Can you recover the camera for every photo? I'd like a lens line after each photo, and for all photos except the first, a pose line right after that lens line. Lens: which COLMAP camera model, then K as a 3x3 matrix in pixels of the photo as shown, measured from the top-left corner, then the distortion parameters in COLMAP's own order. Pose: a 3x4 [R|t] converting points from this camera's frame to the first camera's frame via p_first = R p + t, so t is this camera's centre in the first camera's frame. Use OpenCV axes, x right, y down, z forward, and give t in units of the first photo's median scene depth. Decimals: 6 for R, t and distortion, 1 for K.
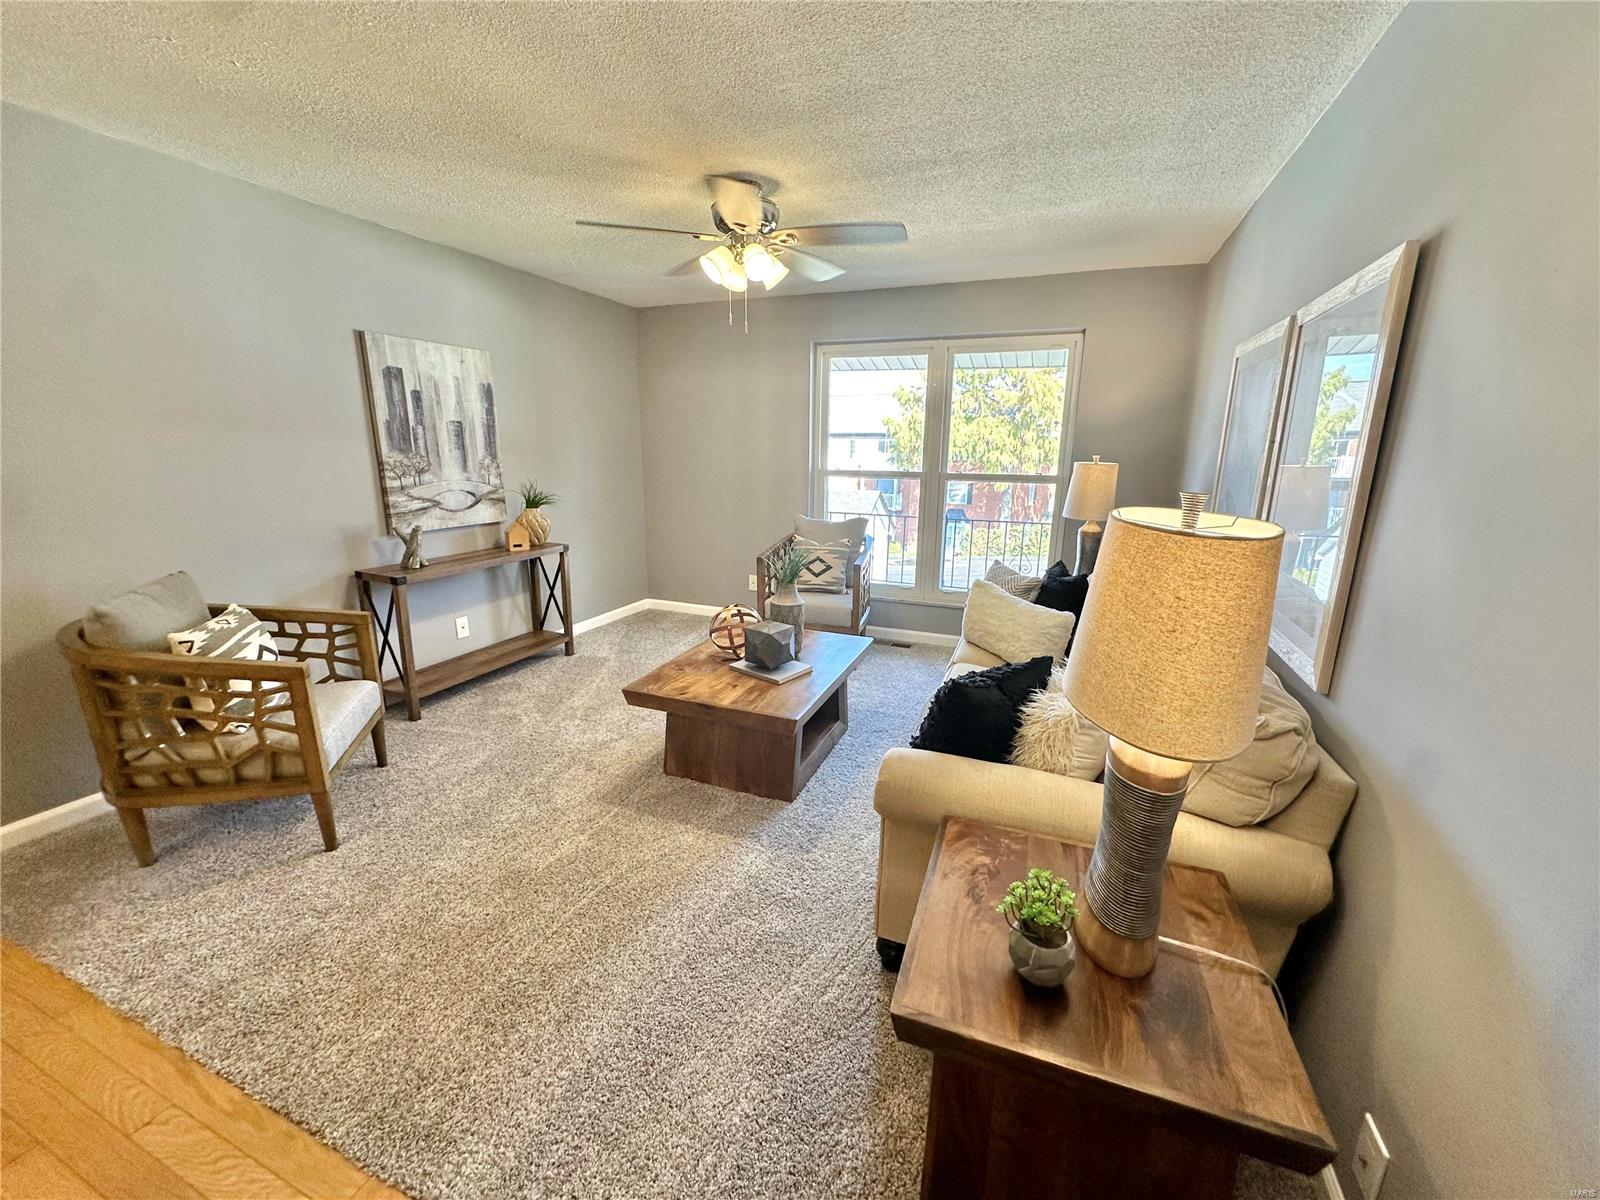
lens RADIAL K [[634.5, 0, 795.9], [0, 634.5, 597.8], [0, 0, 1]] dist [0.000565, 0.000041]
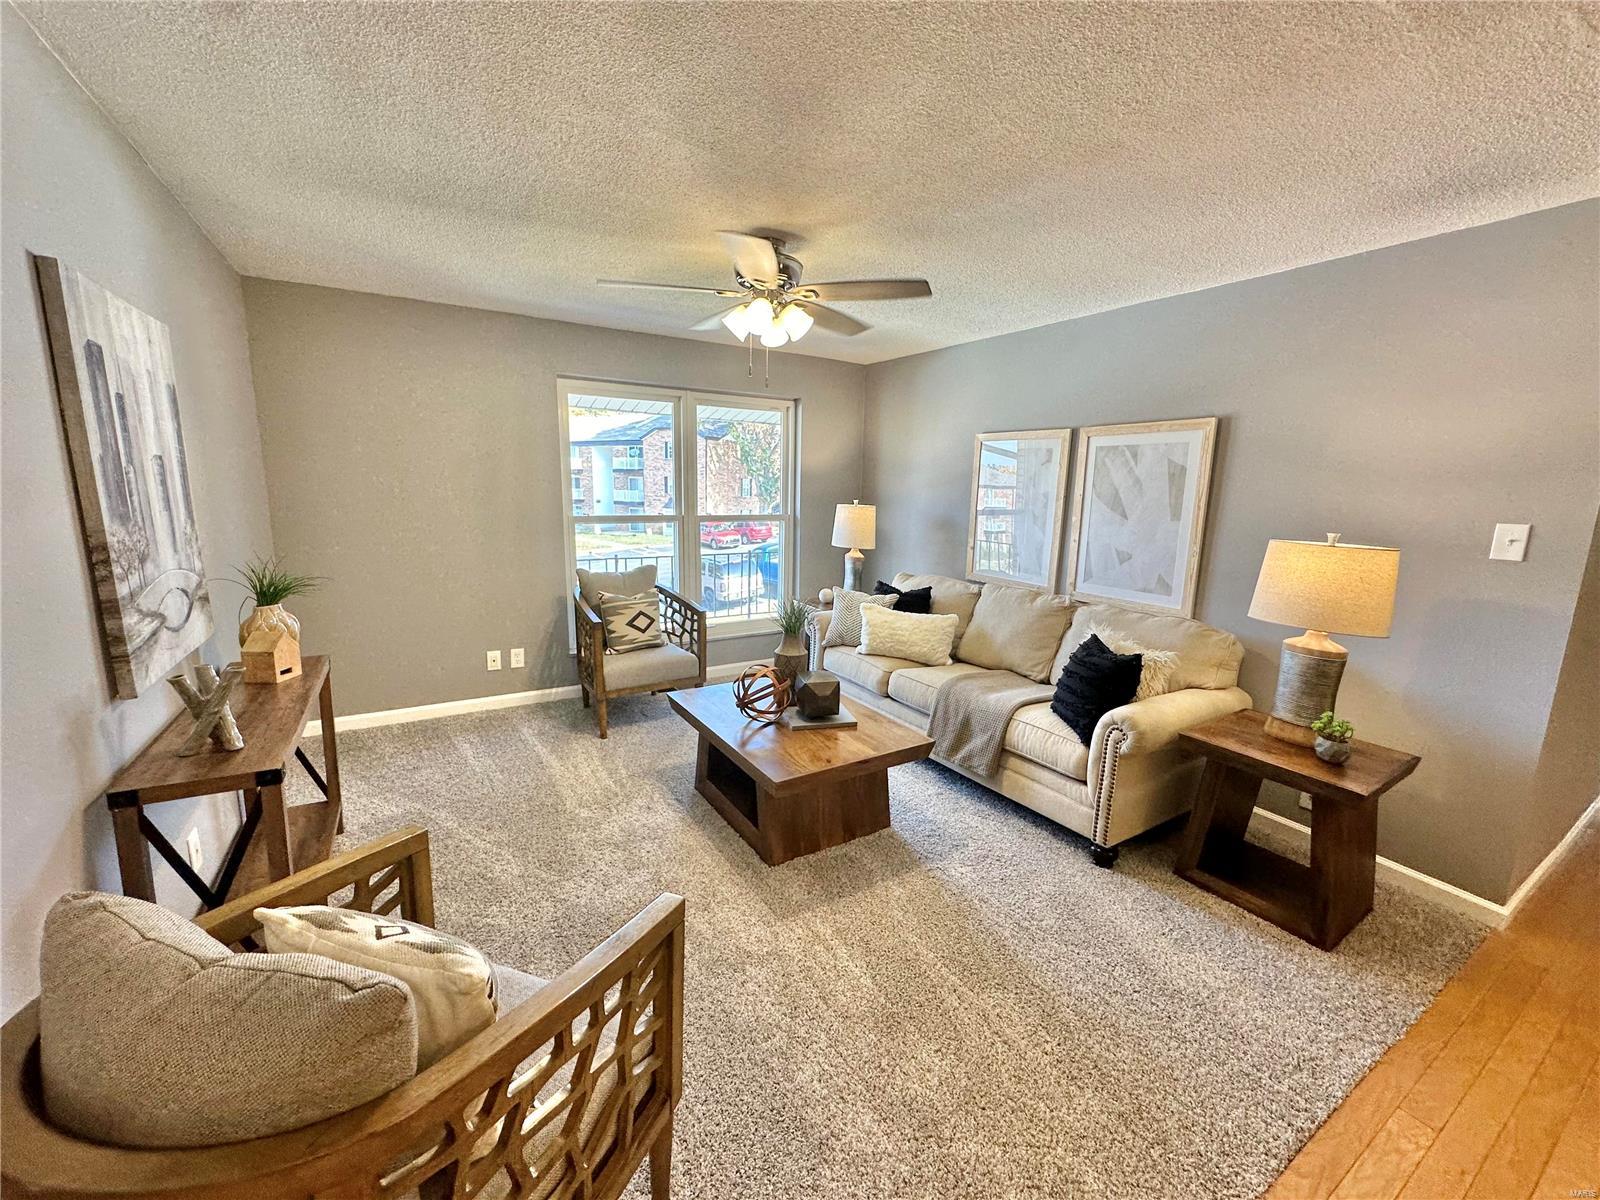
lens RADIAL K [[634.5, 0, 795.9], [0, 634.5, 597.8], [0, 0, 1]] dist [0.000565, 0.000041]
pose [[0.601662, -0.141313, 0.786151, -0.640329], [0.177939, 0.983206, 0.040553, -0.094237], [-0.778679, 0.115487, 0.616702, 0.295414]]
